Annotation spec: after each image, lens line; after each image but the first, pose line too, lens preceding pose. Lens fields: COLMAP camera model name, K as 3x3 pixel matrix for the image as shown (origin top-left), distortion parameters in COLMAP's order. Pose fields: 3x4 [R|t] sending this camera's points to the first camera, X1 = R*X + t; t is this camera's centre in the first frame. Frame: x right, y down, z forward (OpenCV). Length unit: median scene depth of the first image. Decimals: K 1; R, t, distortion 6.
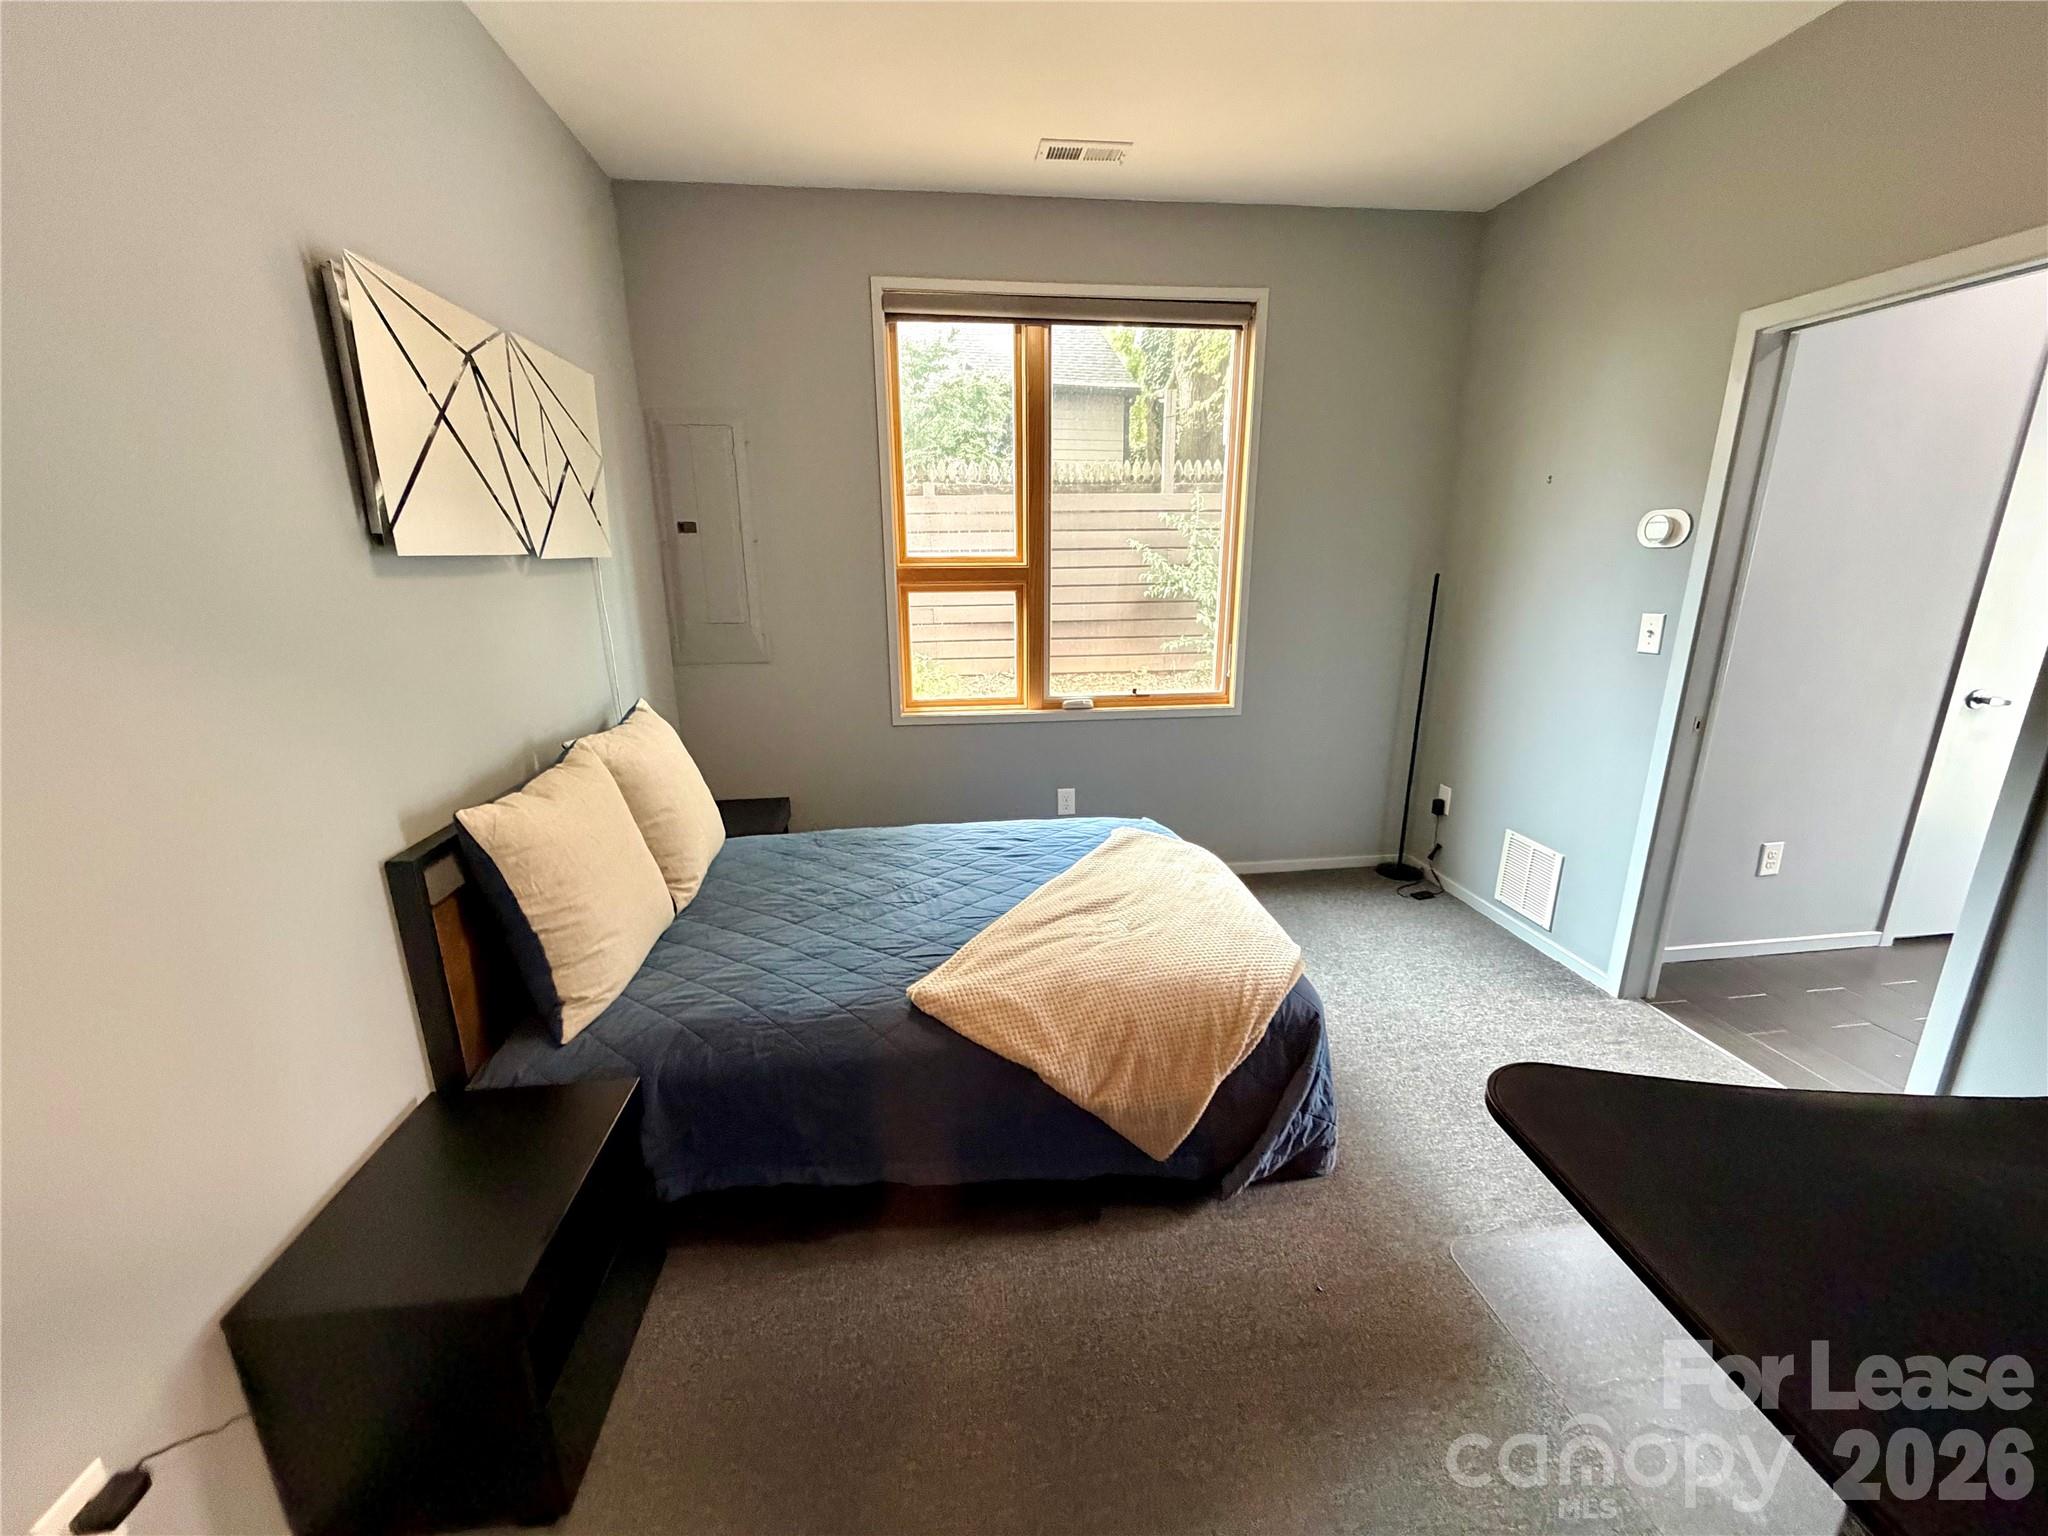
lens RADIAL K [[817.5, 0, 1020.3], [0, 817.5, 769.2], [0, 0, 1]] dist [0.007222, 0.000373]
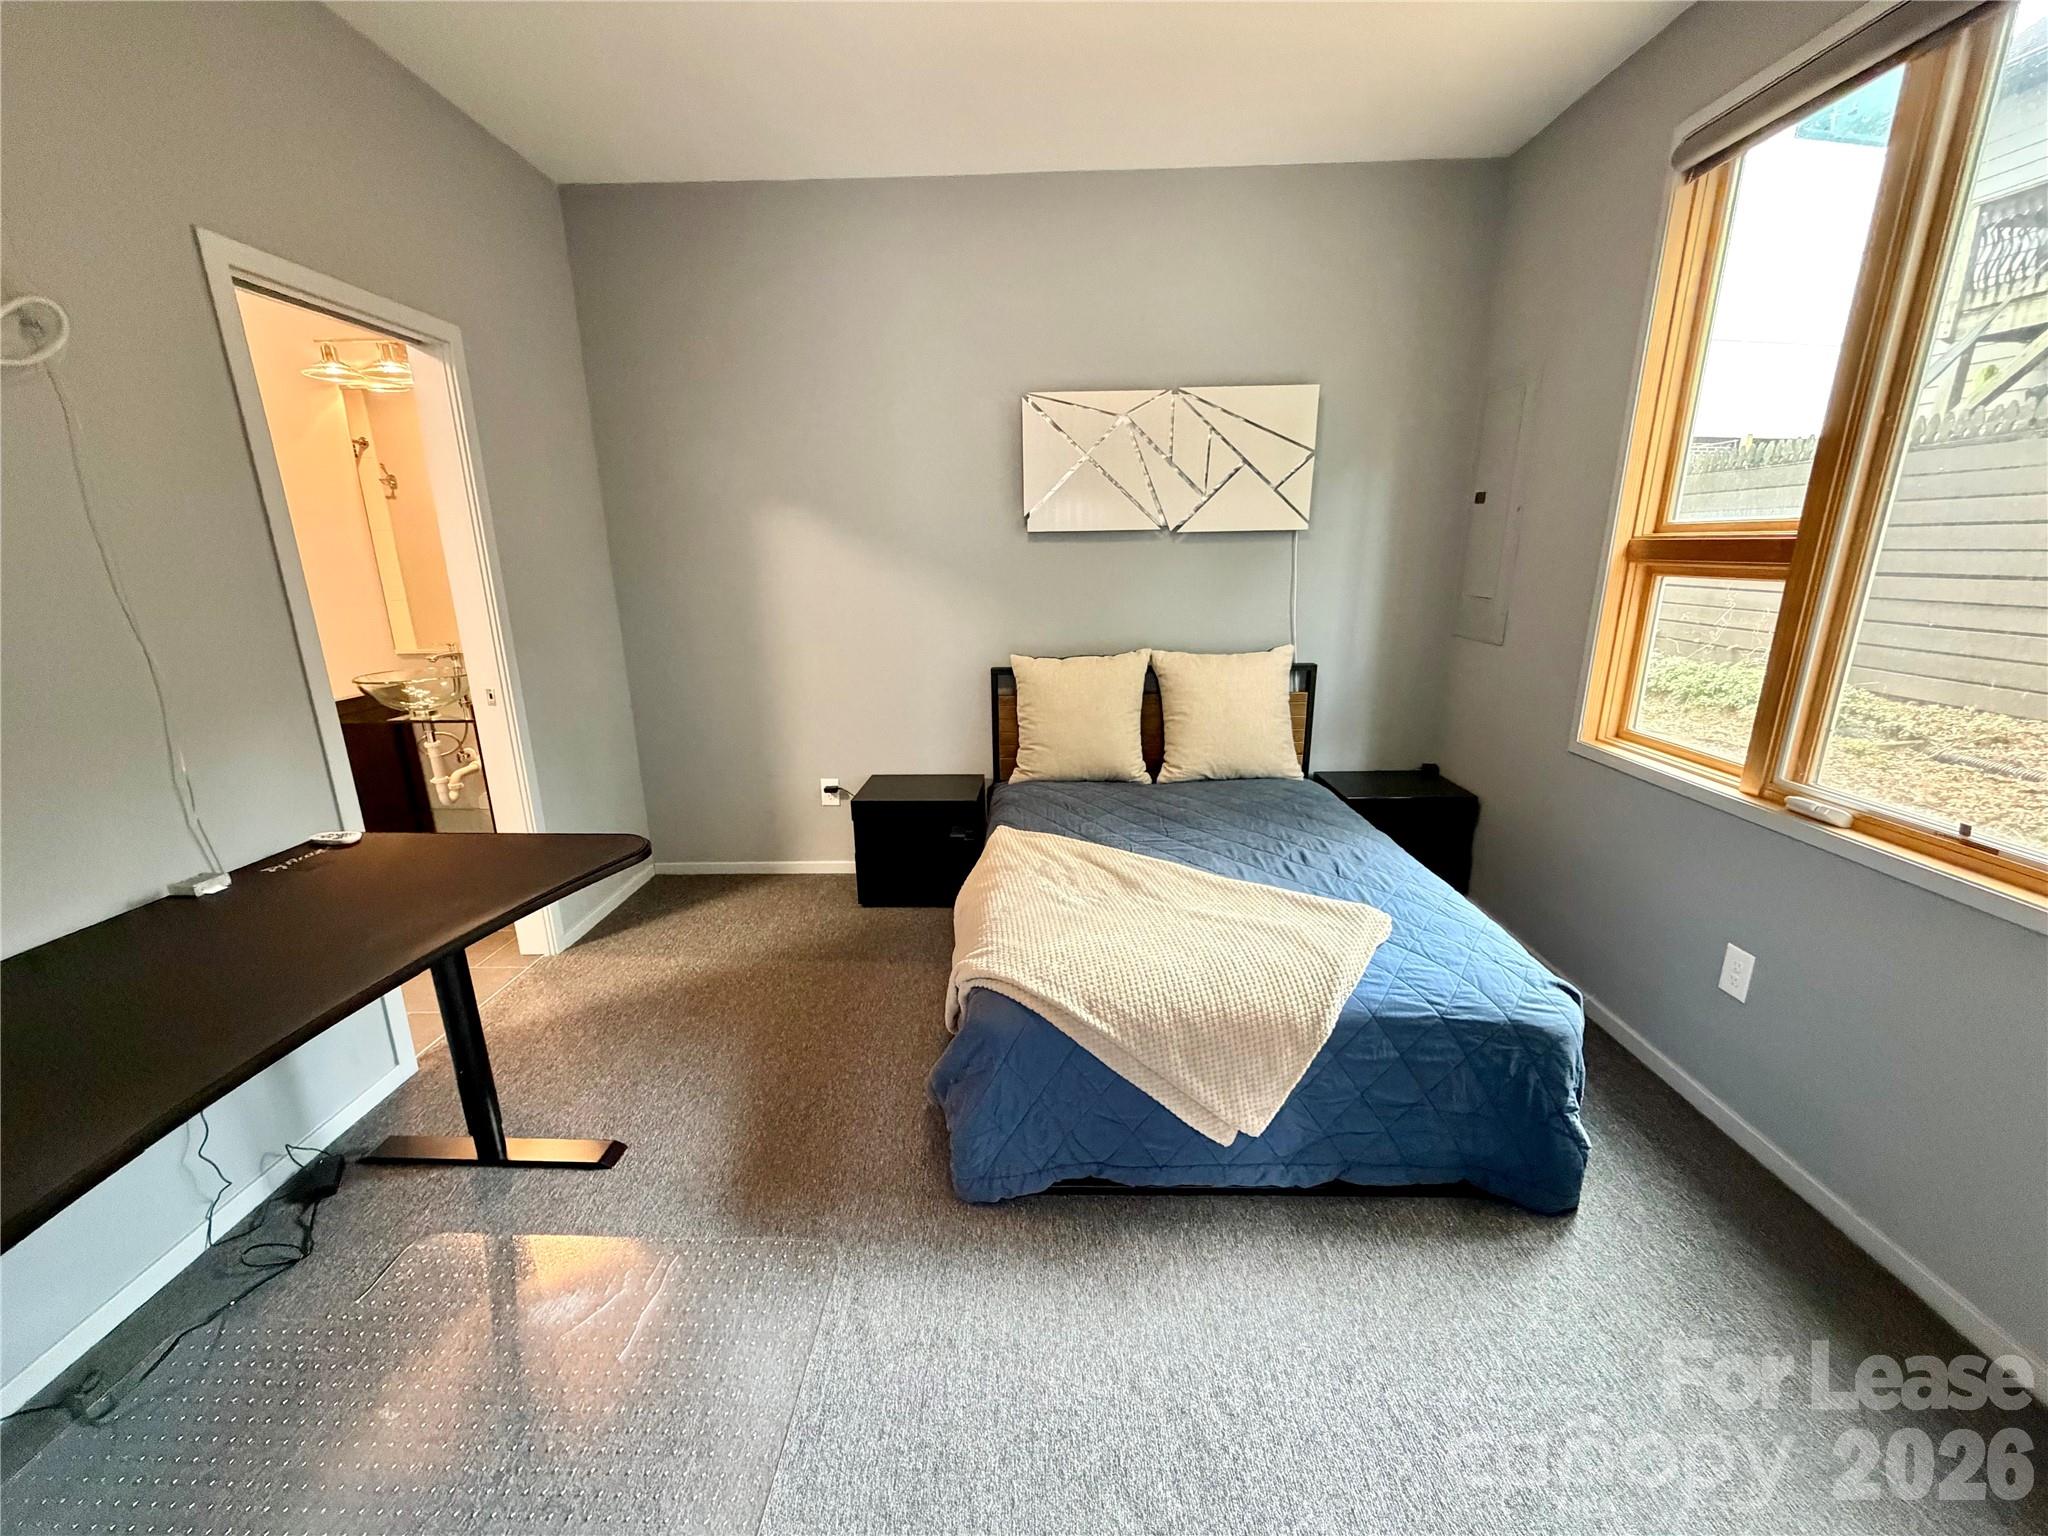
lens RADIAL K [[817.5, 0, 1020.3], [0, 817.5, 769.2], [0, 0, 1]] dist [0.007222, 0.000373]
pose [[-0.144146, 0.267811, -0.952627, 0.653123], [-0.242671, 0.923718, 0.296404, -0.141603], [0.959340, 0.273901, -0.068160, 0.583147]]
